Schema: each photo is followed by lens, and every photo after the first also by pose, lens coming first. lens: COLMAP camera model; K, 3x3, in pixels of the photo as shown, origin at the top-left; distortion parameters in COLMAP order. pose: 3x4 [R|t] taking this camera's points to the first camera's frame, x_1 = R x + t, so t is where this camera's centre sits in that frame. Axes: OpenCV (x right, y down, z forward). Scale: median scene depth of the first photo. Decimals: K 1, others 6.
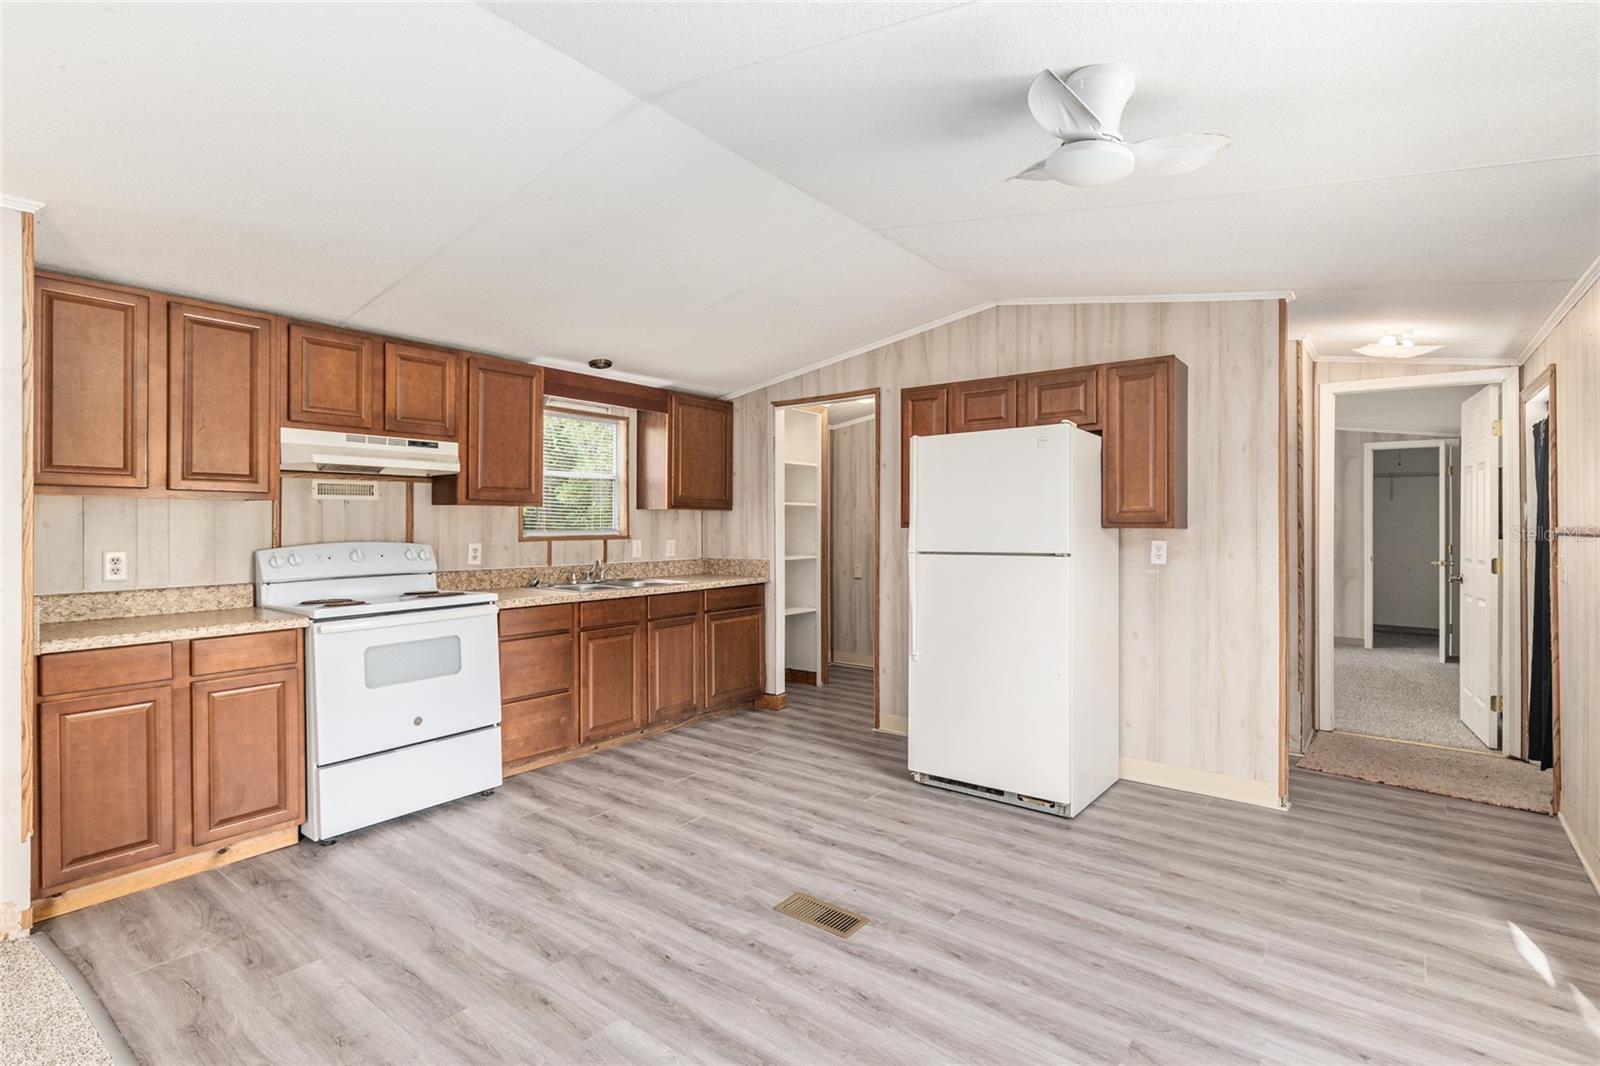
lens RADIAL K [[744.4, 0, 799.7], [0, 744.4, 535.8], [0, 0, 1]] dist [-0.001462, -0.000524]
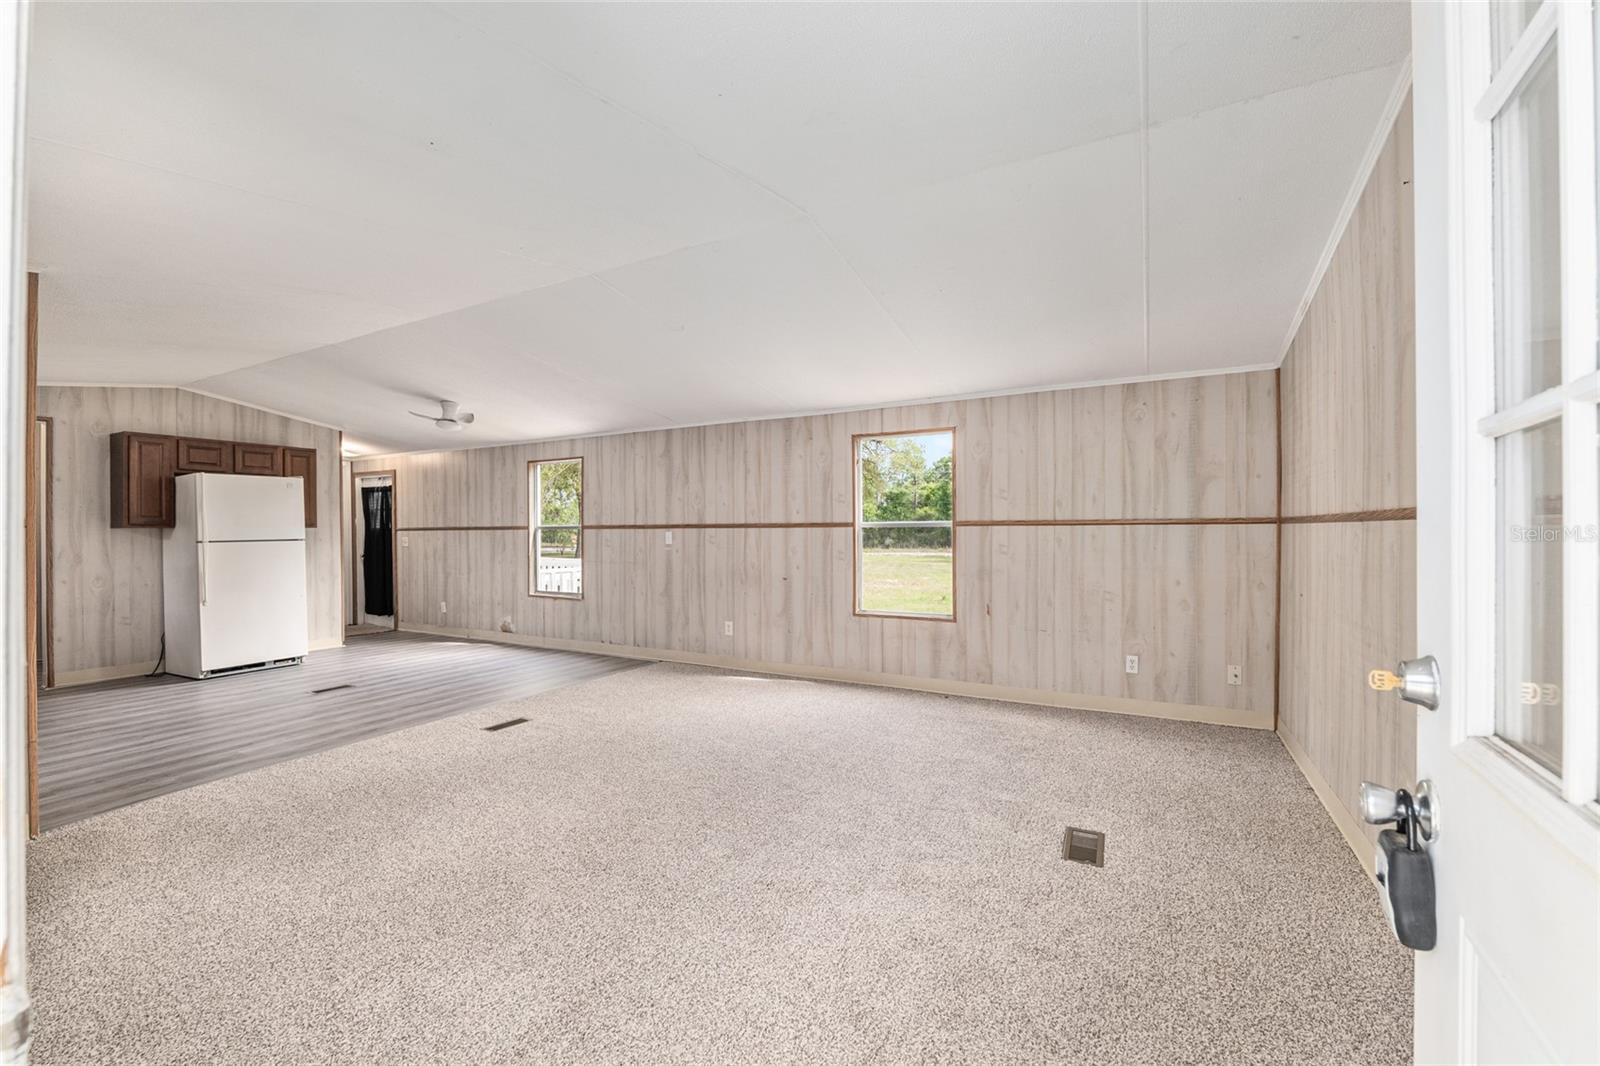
lens RADIAL K [[670.6, 0, 820.8], [0, 670.6, 522.6], [0, 0, 1]] dist [-0.014012, 0.000569]
pose [[-0.170255, 0.011141, 0.985337, -1.536809], [0.020579, 0.999758, -0.007748, 0.019248], [-0.985185, 0.018958, -0.170443, -0.124347]]
